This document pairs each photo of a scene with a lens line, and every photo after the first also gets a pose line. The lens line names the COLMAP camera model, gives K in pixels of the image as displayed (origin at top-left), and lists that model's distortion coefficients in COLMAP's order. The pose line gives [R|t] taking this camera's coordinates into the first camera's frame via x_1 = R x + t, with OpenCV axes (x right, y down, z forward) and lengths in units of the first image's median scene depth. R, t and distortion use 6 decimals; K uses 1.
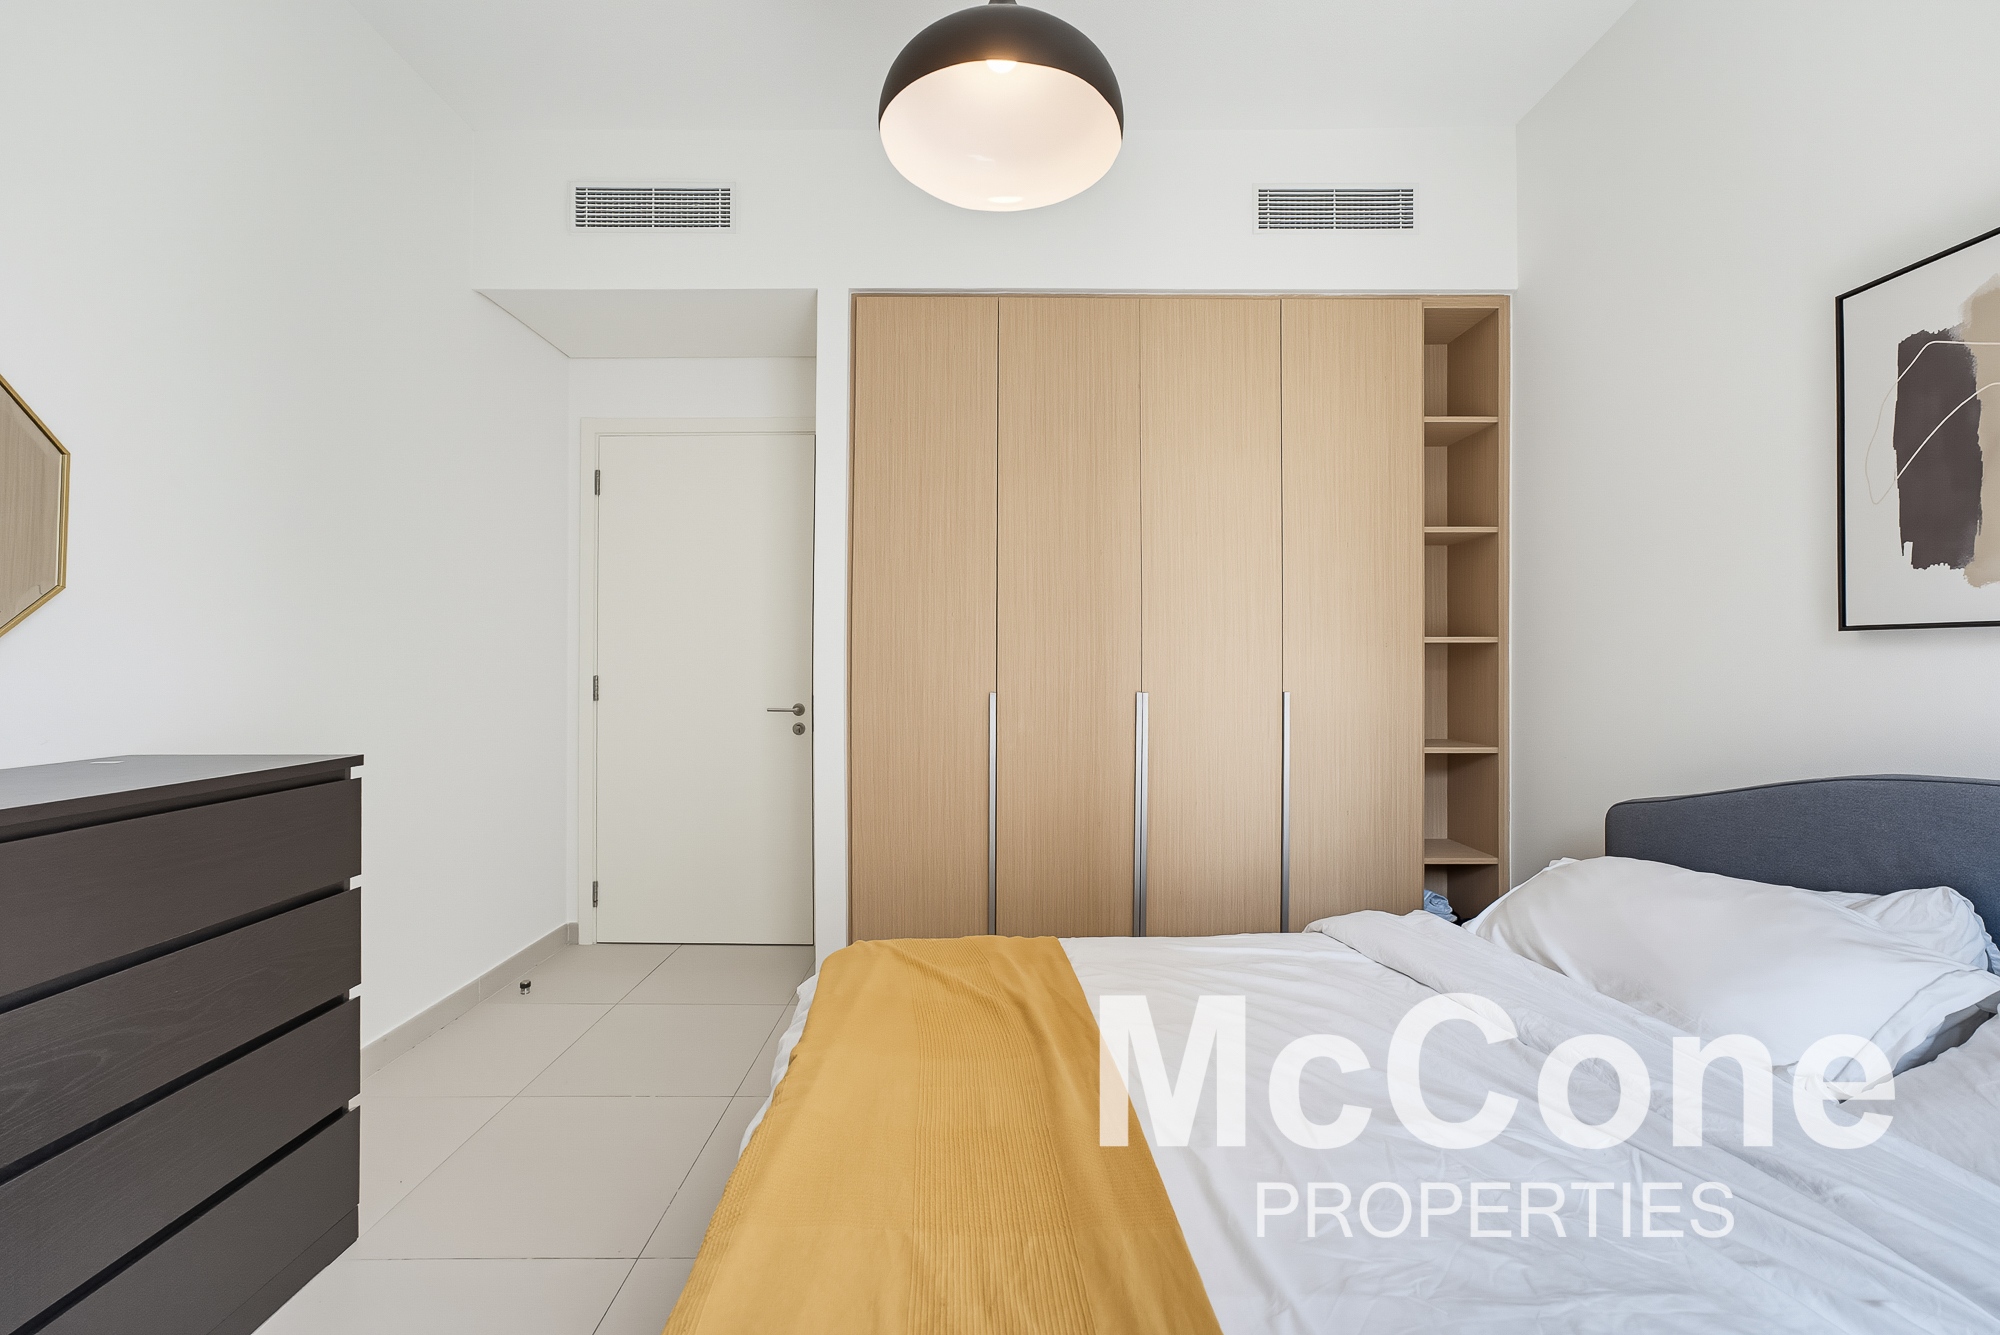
lens RADIAL K [[809.9, 0, 1001.0], [0, 809.9, 659.5], [0, 0, 1]] dist [-0.000900, -0.000101]
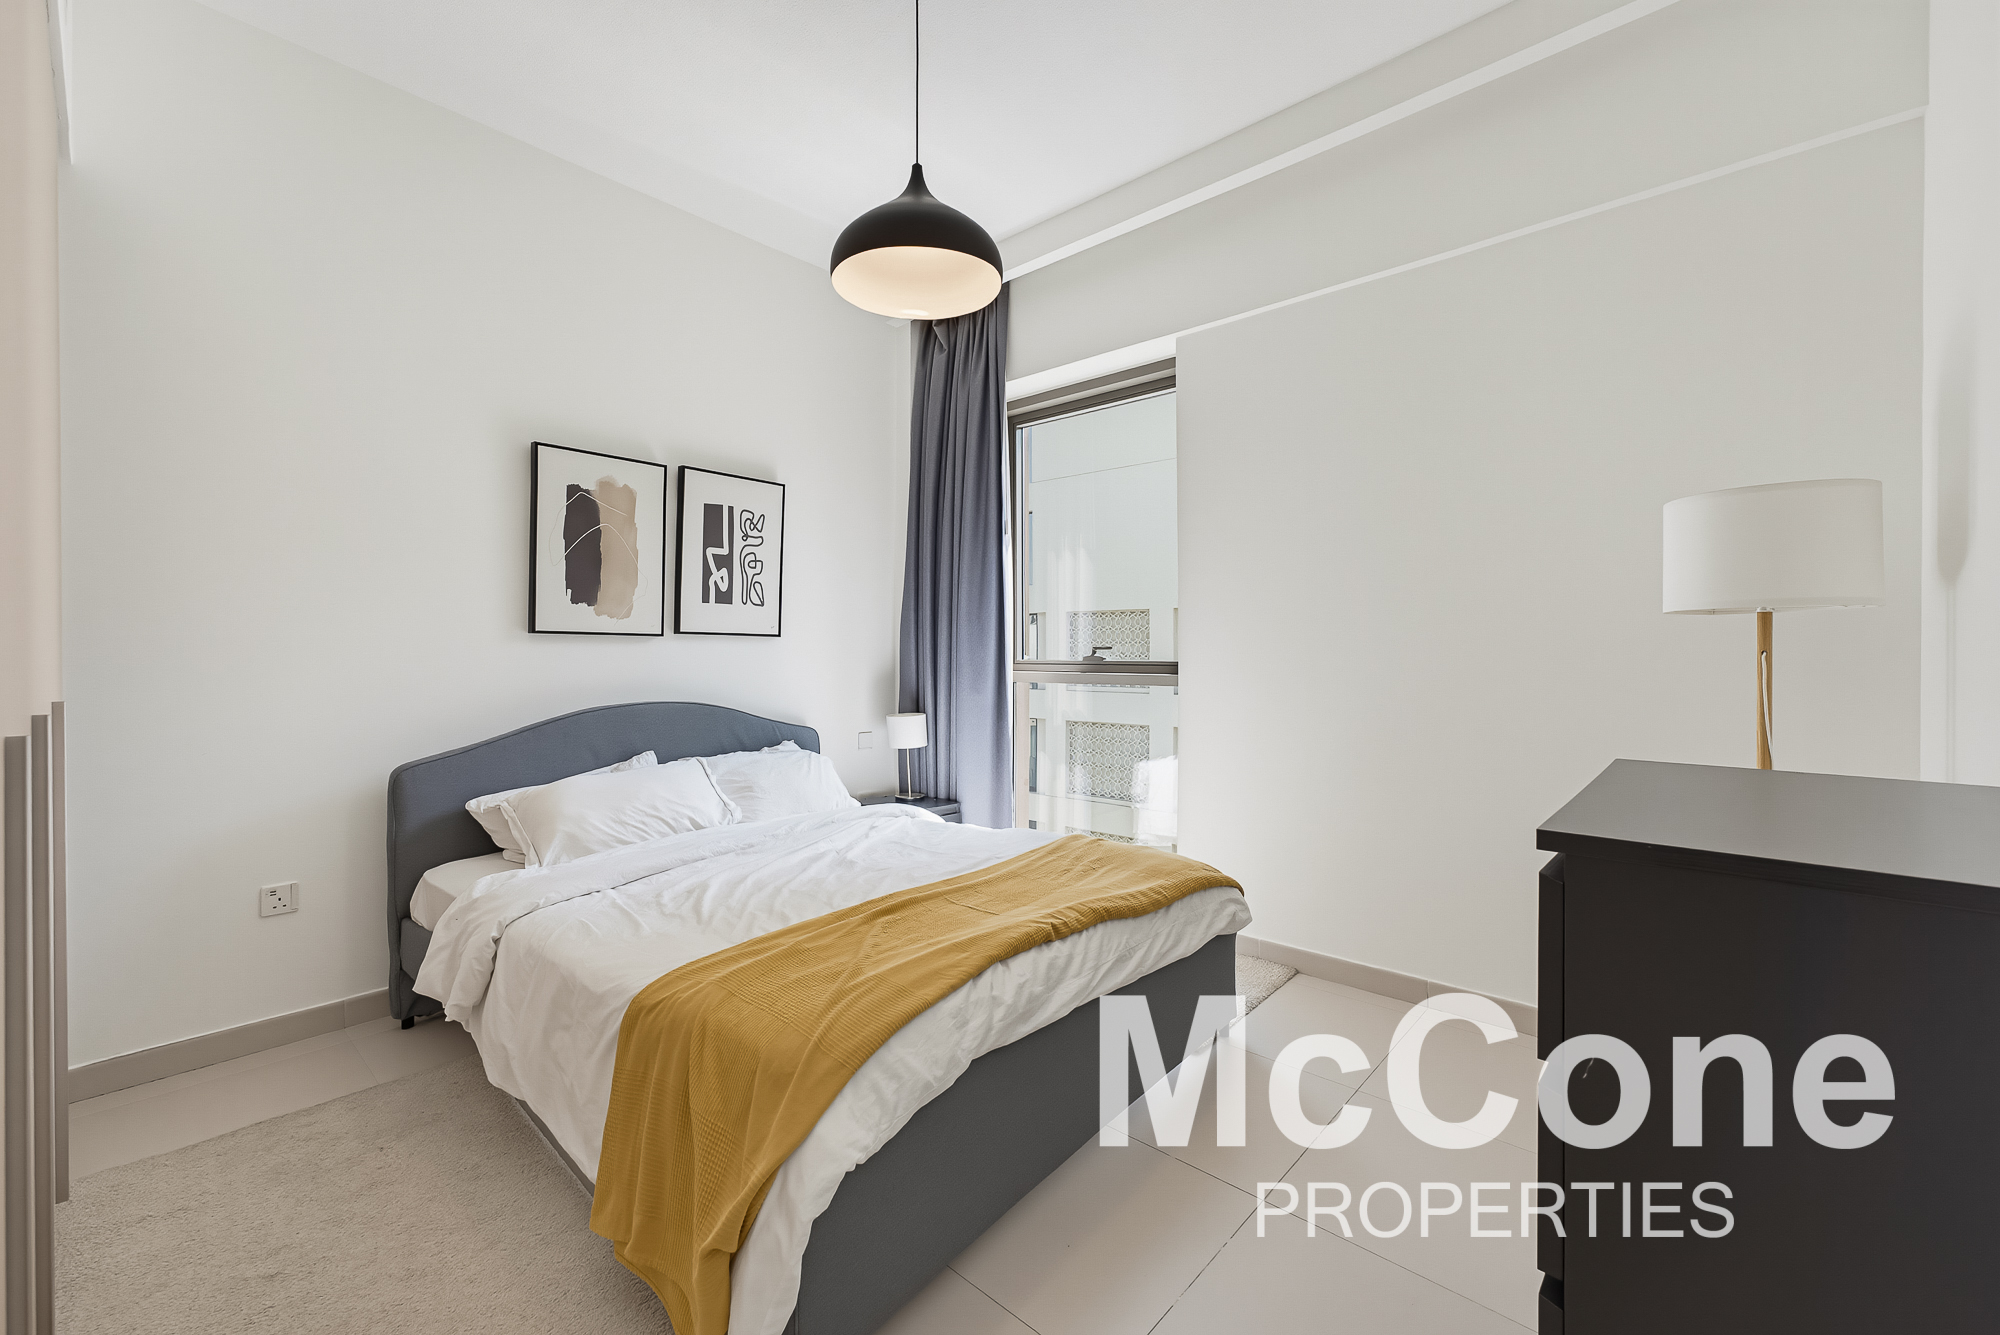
lens RADIAL K [[809.9, 0, 1001.0], [0, 809.9, 659.5], [0, 0, 1]] dist [-0.000900, -0.000101]
pose [[-0.733332, -0.004201, 0.679858, -0.977609], [0.000215, 0.999979, 0.006412, 0.011131], [-0.679871, 0.004848, -0.733316, 1.752122]]
